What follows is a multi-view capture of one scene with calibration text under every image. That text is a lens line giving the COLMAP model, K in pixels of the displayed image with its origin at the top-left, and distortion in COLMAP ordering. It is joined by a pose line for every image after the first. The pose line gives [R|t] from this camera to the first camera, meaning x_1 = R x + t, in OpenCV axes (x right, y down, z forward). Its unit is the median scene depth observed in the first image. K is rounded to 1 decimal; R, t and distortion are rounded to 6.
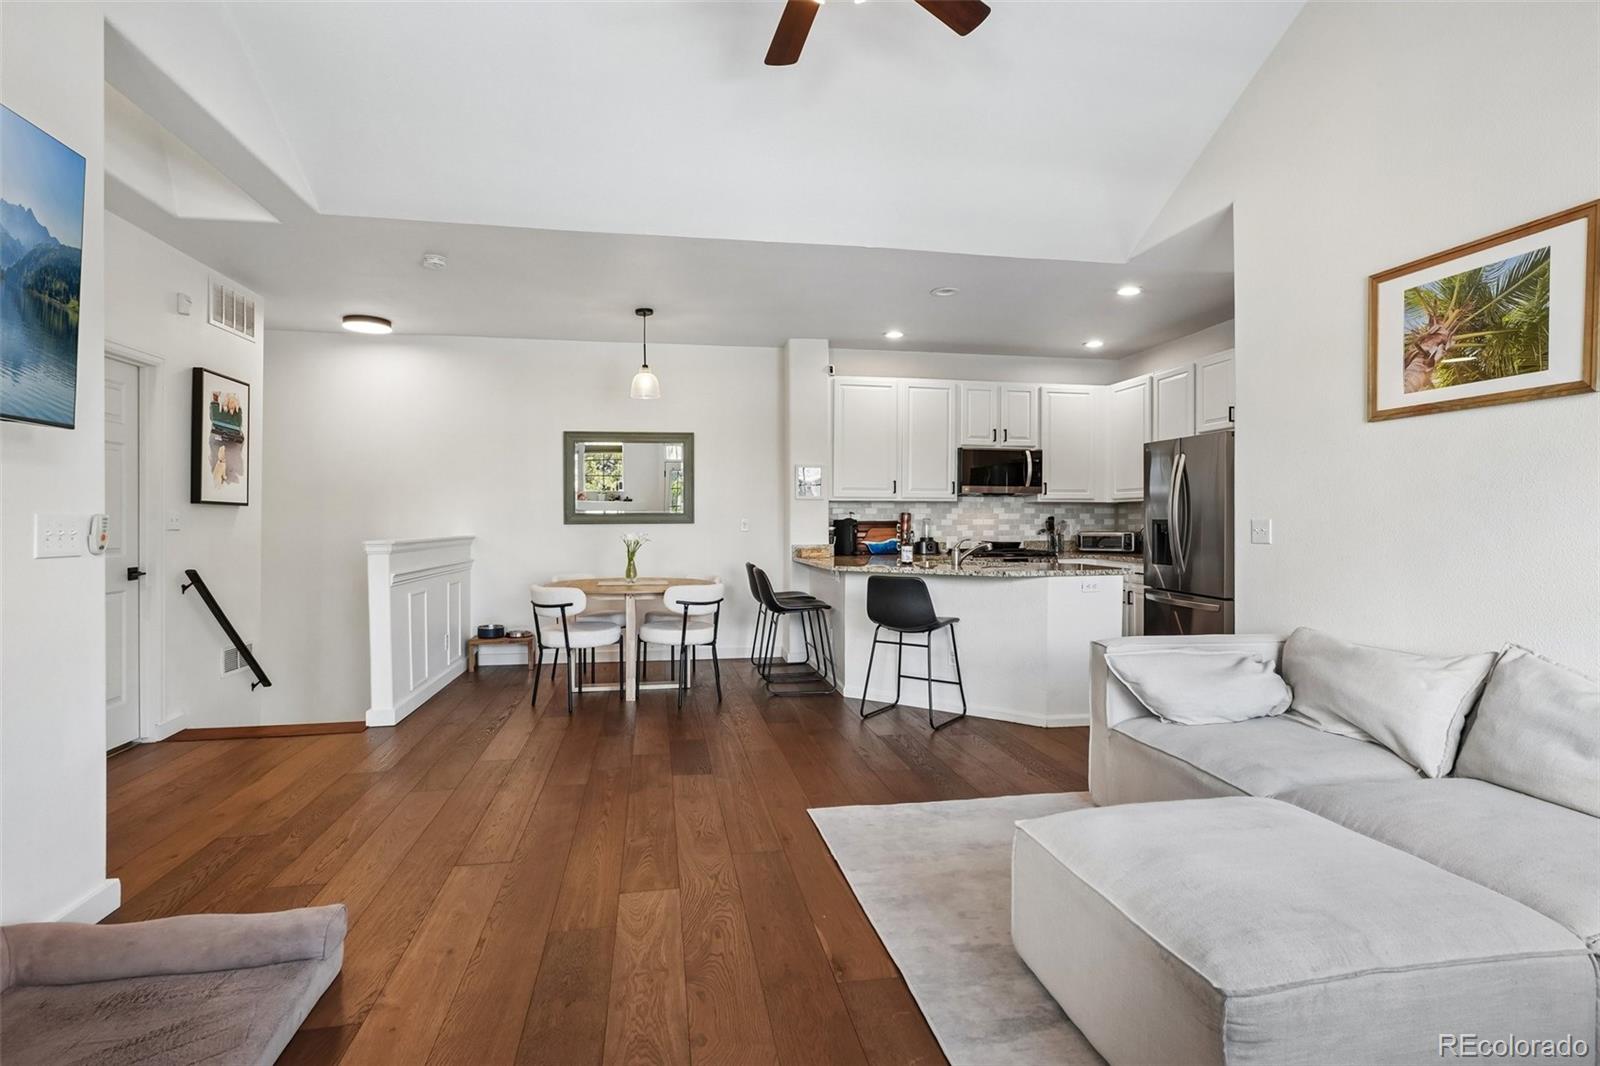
lens RADIAL K [[787.4, 0, 801.5], [0, 787.4, 524.6], [0, 0, 1]] dist [-0.022968, 0.000241]
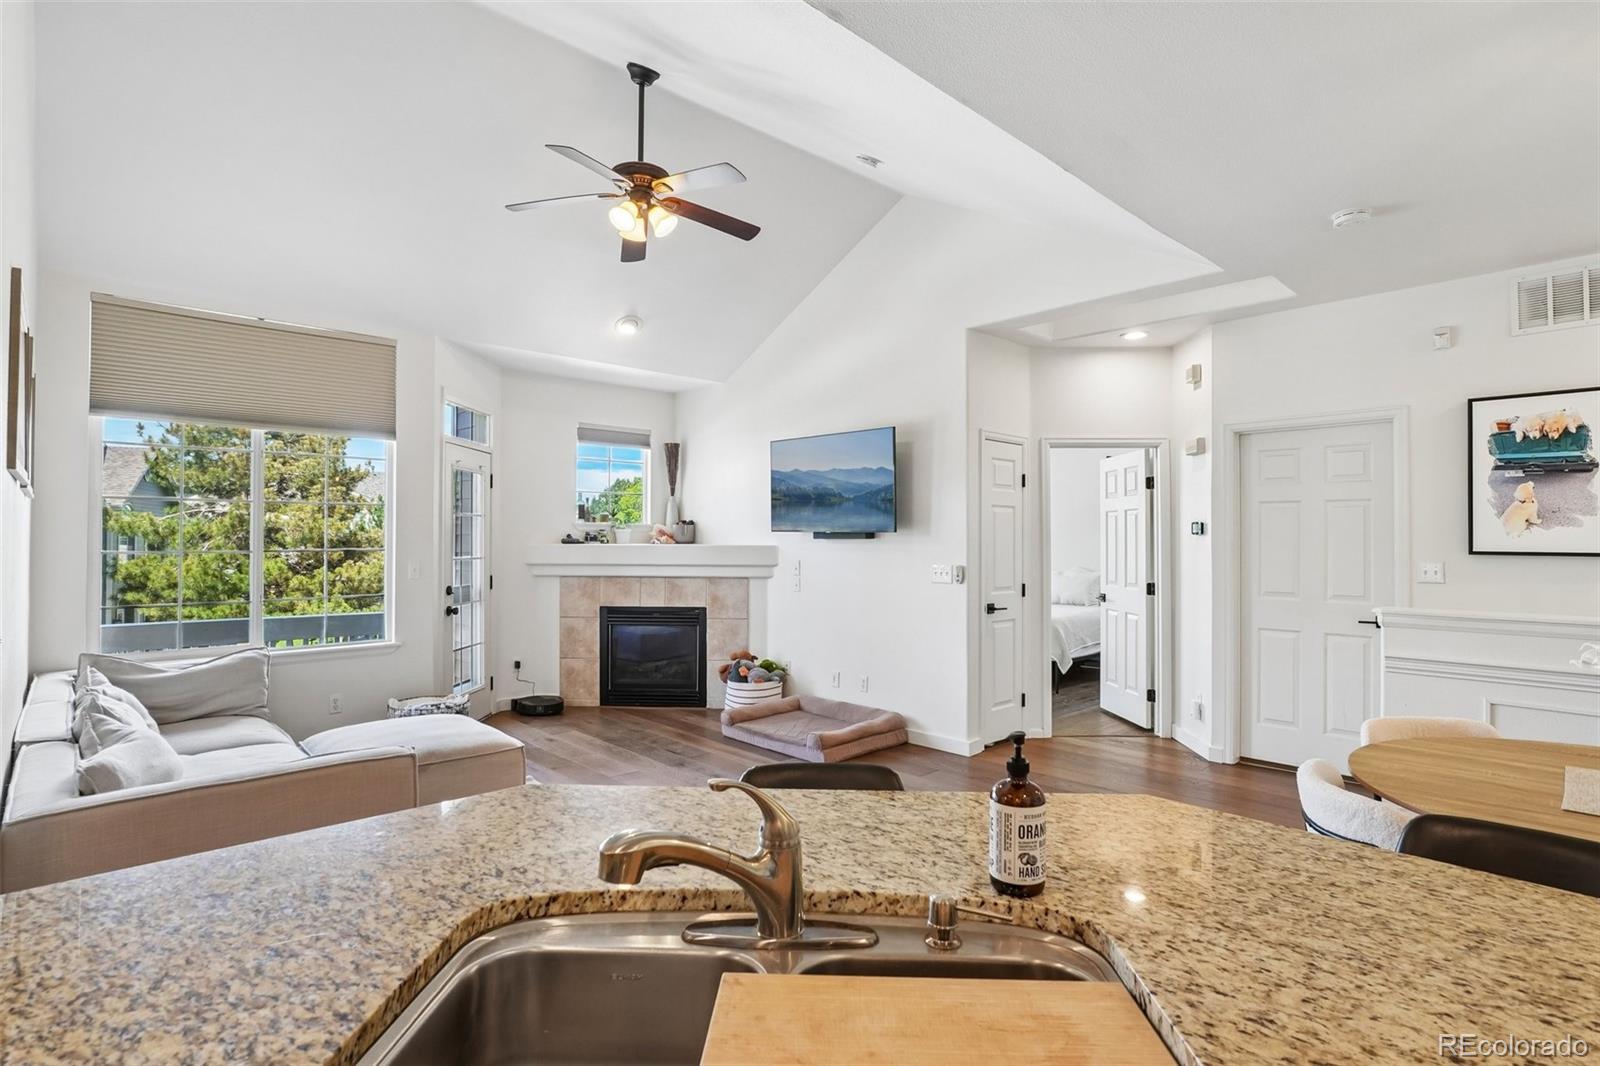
lens RADIAL K [[799.3, 0, 797.9], [0, 799.3, 526.7], [0, 0, 1]] dist [-0.029174, 0.008350]
pose [[-0.838481, -0.007584, -0.544878, 0.256178], [-0.001397, 0.999930, -0.011767, -0.035065], [0.544929, -0.009105, -0.838433, 0.996651]]
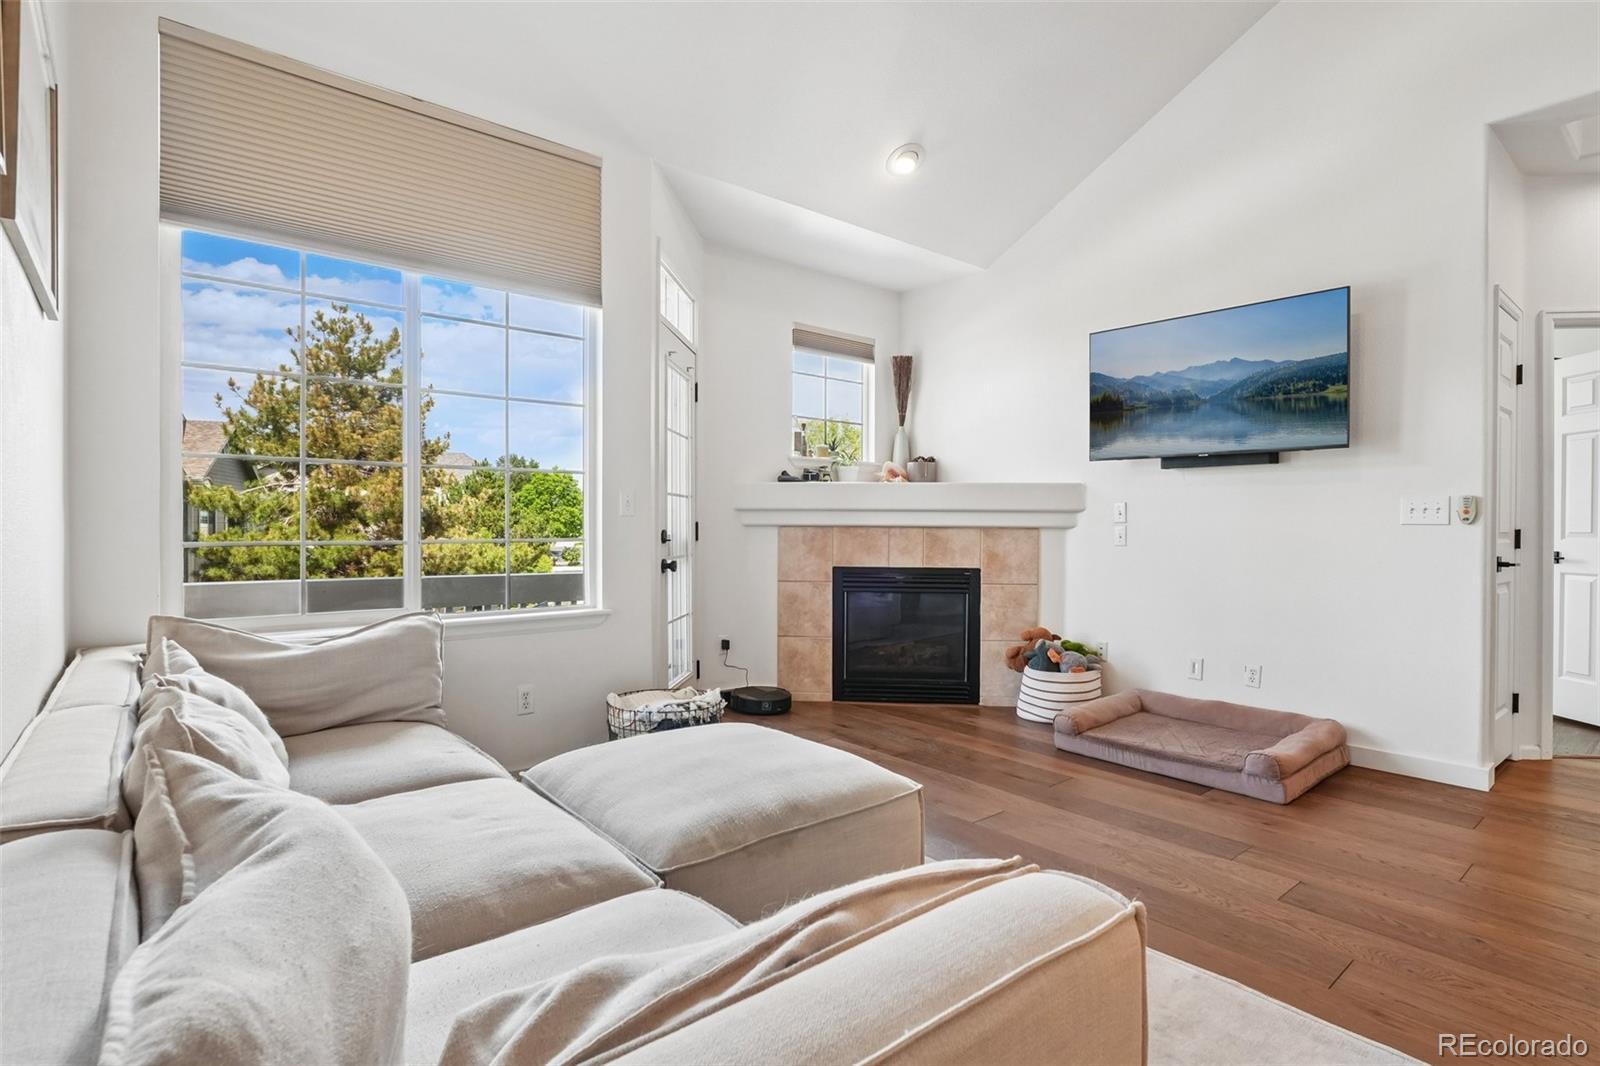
lens RADIAL K [[796.2, 0, 798.8], [0, 796.2, 534.6], [0, 0, 1]] dist [-0.020507, 0.000785]
pose [[-0.870183, 0.005099, -0.492702, 0.312420], [-0.003190, 0.999867, 0.015982, 0.015265], [0.492718, 0.015478, -0.870051, 0.622474]]
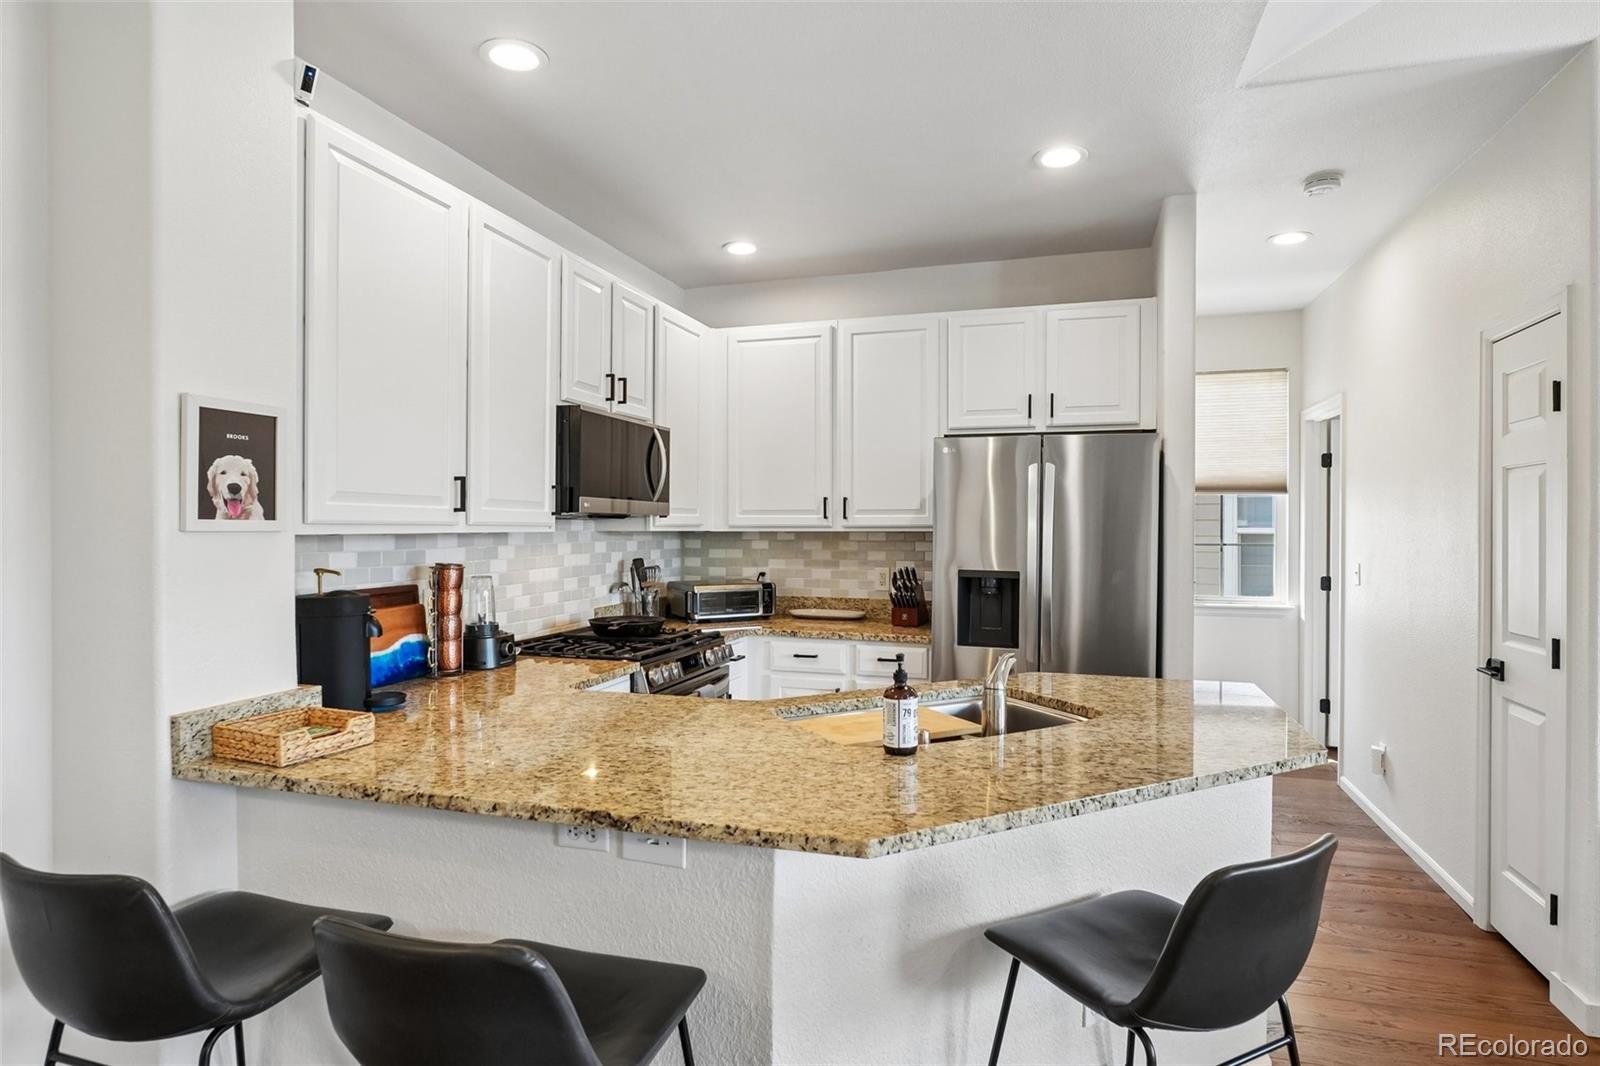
lens RADIAL K [[871.9, 0, 797.7], [0, 871.9, 534.1], [0, 0, 1]] dist [-0.015385, 0.000686]
pose [[0.467262, -0.007545, 0.884087, -0.174023], [0.002104, 0.999970, 0.007422, -0.036194], [-0.884116, -0.001608, 0.467264, 0.760677]]
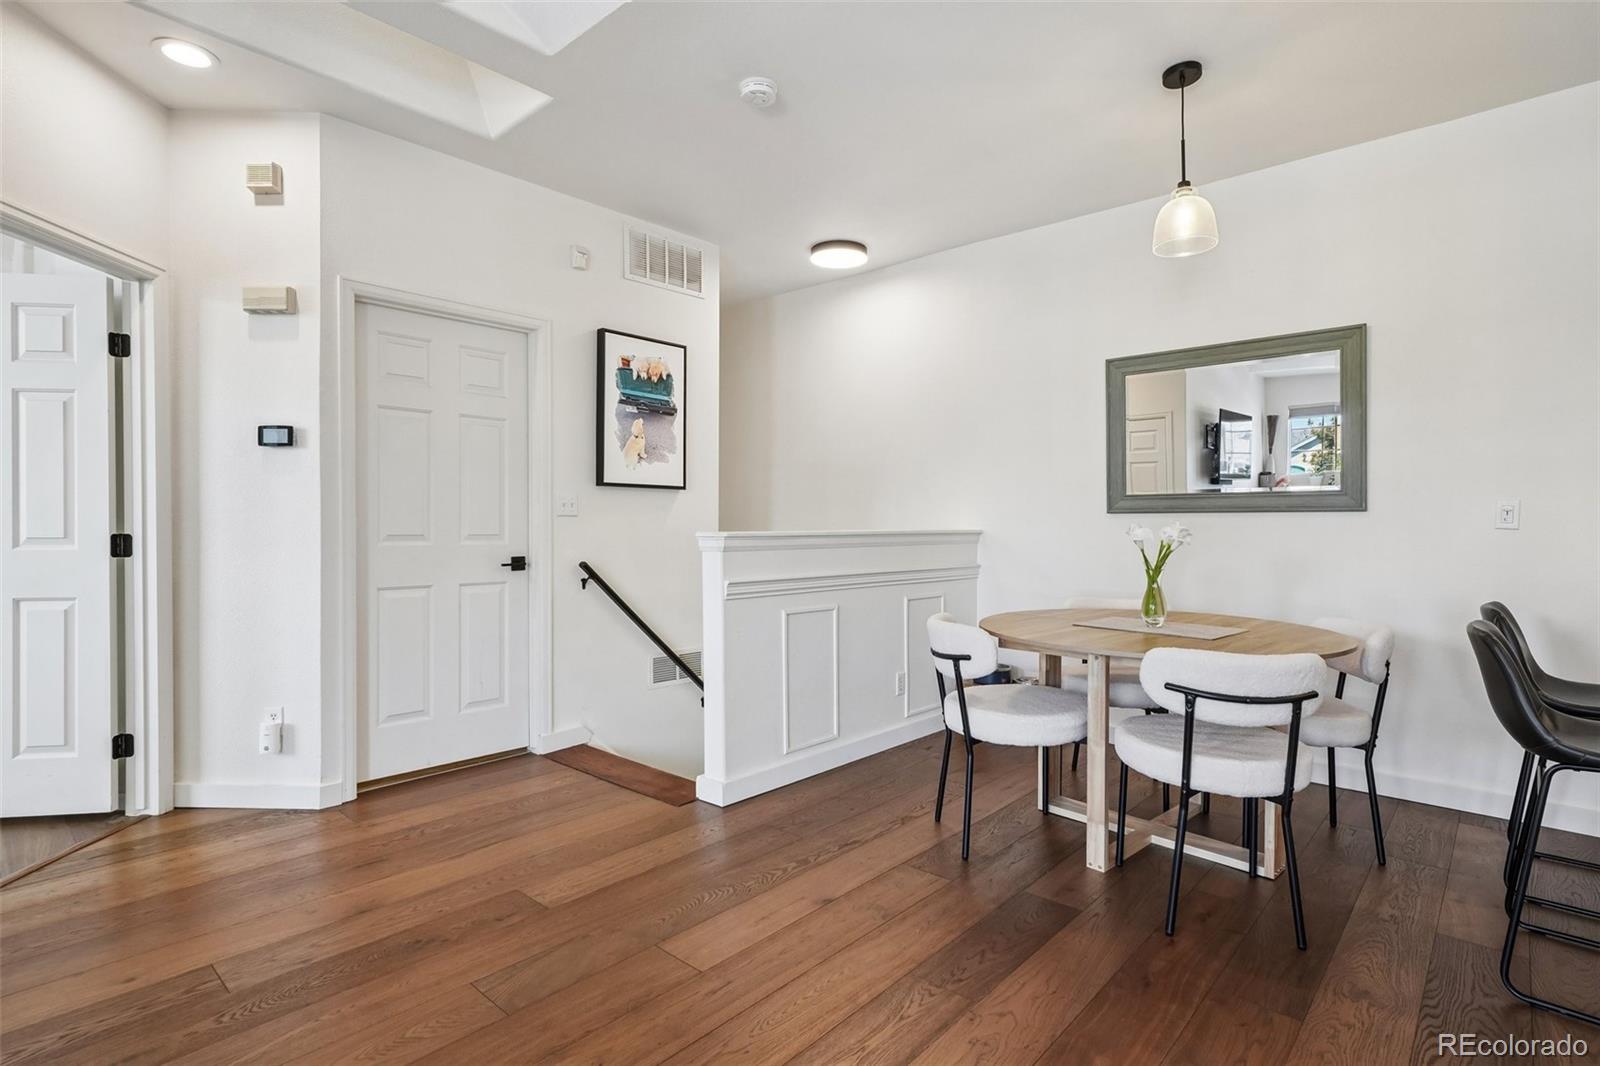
lens RADIAL K [[796.7, 0, 796.5], [0, 796.7, 521.6], [0, 0, 1]] dist [-0.018418, 0.000647]
pose [[0.608005, 0.003047, -0.793927, 0.044057], [-0.006647, 0.999977, -0.001253, 0.009402], [0.793905, 0.006039, 0.608011, 0.476409]]
